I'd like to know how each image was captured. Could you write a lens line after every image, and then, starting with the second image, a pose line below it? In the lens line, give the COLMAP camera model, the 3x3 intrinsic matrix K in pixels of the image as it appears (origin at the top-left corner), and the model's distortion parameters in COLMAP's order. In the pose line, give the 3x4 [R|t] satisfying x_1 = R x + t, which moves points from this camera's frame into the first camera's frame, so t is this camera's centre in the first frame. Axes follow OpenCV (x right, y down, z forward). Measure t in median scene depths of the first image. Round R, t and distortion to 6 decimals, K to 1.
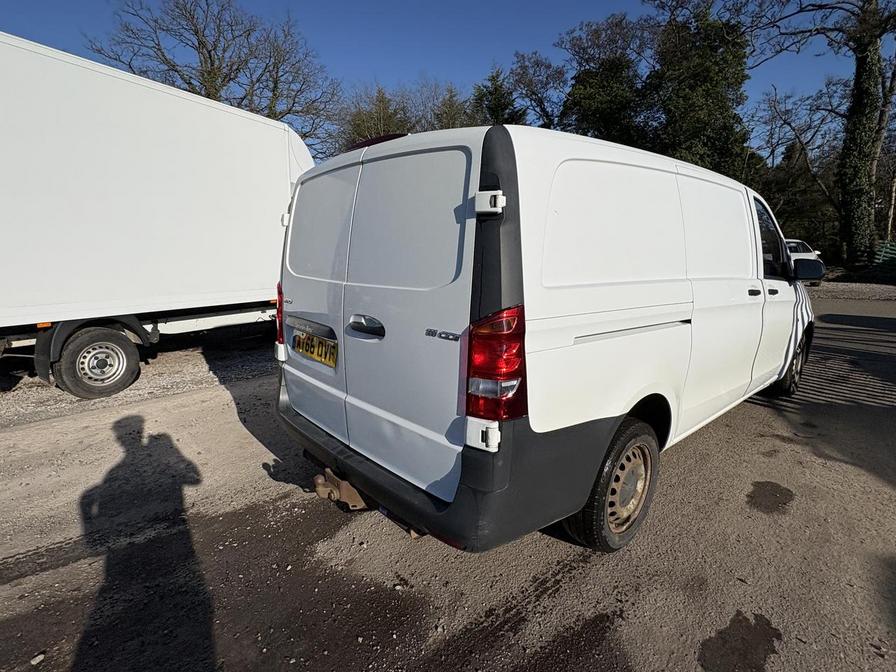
lens RADIAL K [[464.1, 0, 447.1], [0, 464.1, 334.7], [0, 0, 1]] dist [0.000173, -0.000441]
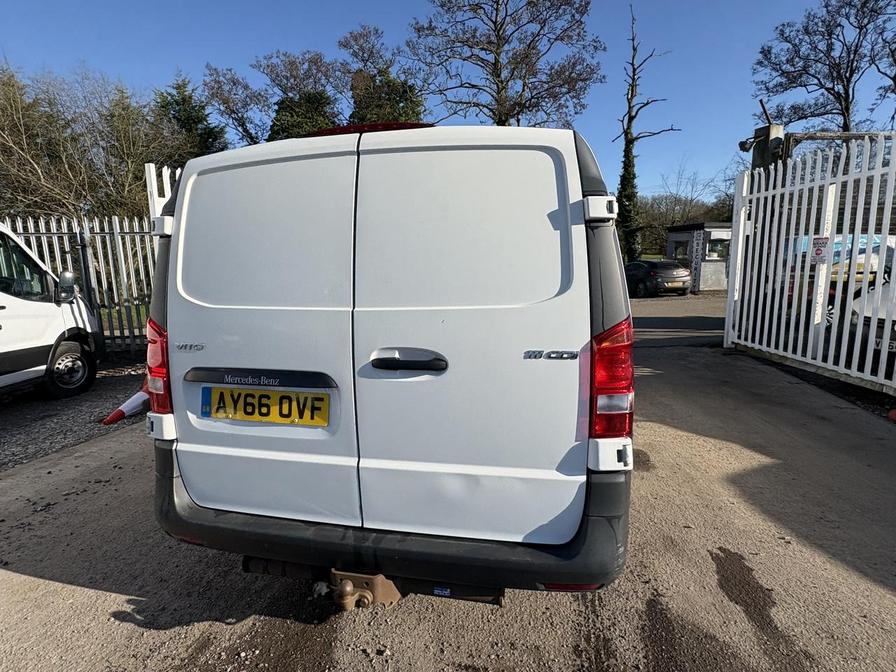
lens RADIAL K [[464.1, 0, 447.0], [0, 464.1, 334.6], [0, 0, 1]] dist [0.000173, -0.000441]
pose [[0.810935, -0.095788, 0.577242, -0.263140], [0.128324, 0.991608, -0.015727, -0.019299], [-0.570891, 0.086827, 0.816422, 0.151928]]
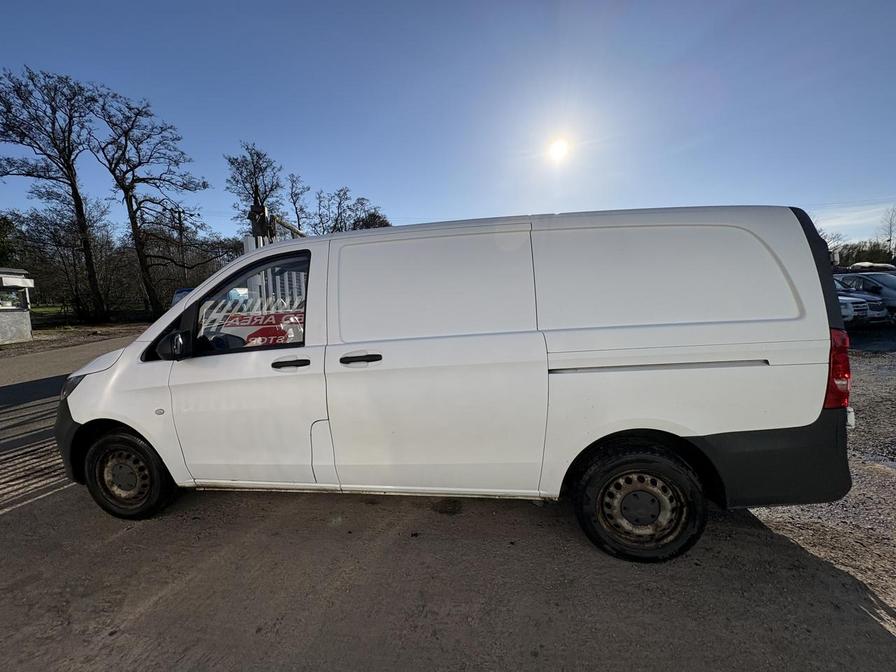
lens RADIAL K [[357.0, 0, 449.2], [0, 357.0, 338.6], [0, 0, 1]] dist [-0.000799, 0.000718]
pose [[-0.626597, -0.069641, 0.776225, -0.274764], [0.183361, 0.954867, 0.233684, -0.246548], [-0.757466, 0.288756, -0.585547, 1.216444]]
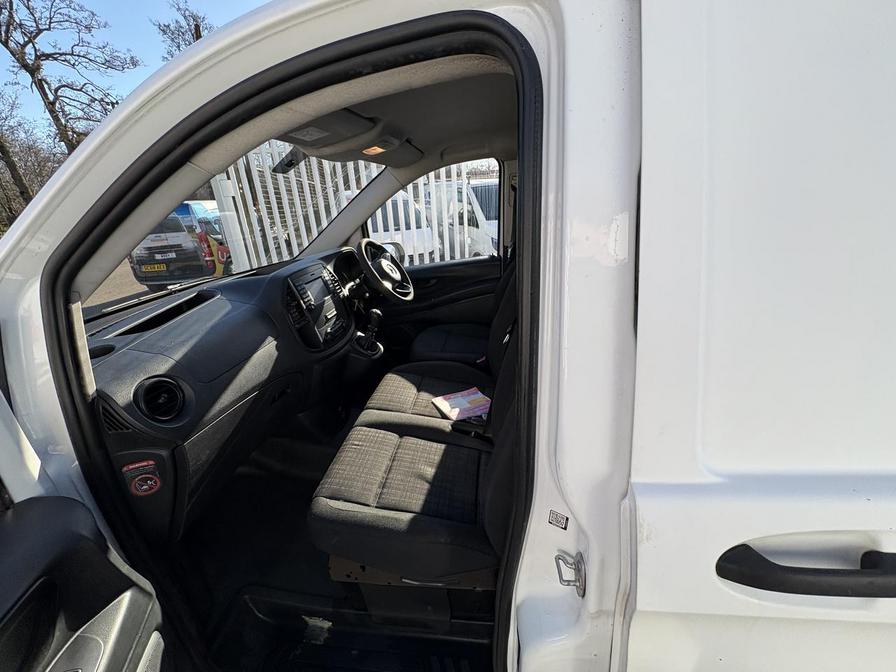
lens RADIAL K [[357.0, 0, 446.2], [0, 357.0, 339.6], [0, 0, 1]] dist [-0.000799, 0.000718]
pose [[-0.647742, -0.232846, 0.725405, 0.180429], [0.219552, 0.854707, 0.470397, -0.249513], [-0.729539, 0.463960, -0.502507, 1.134353]]
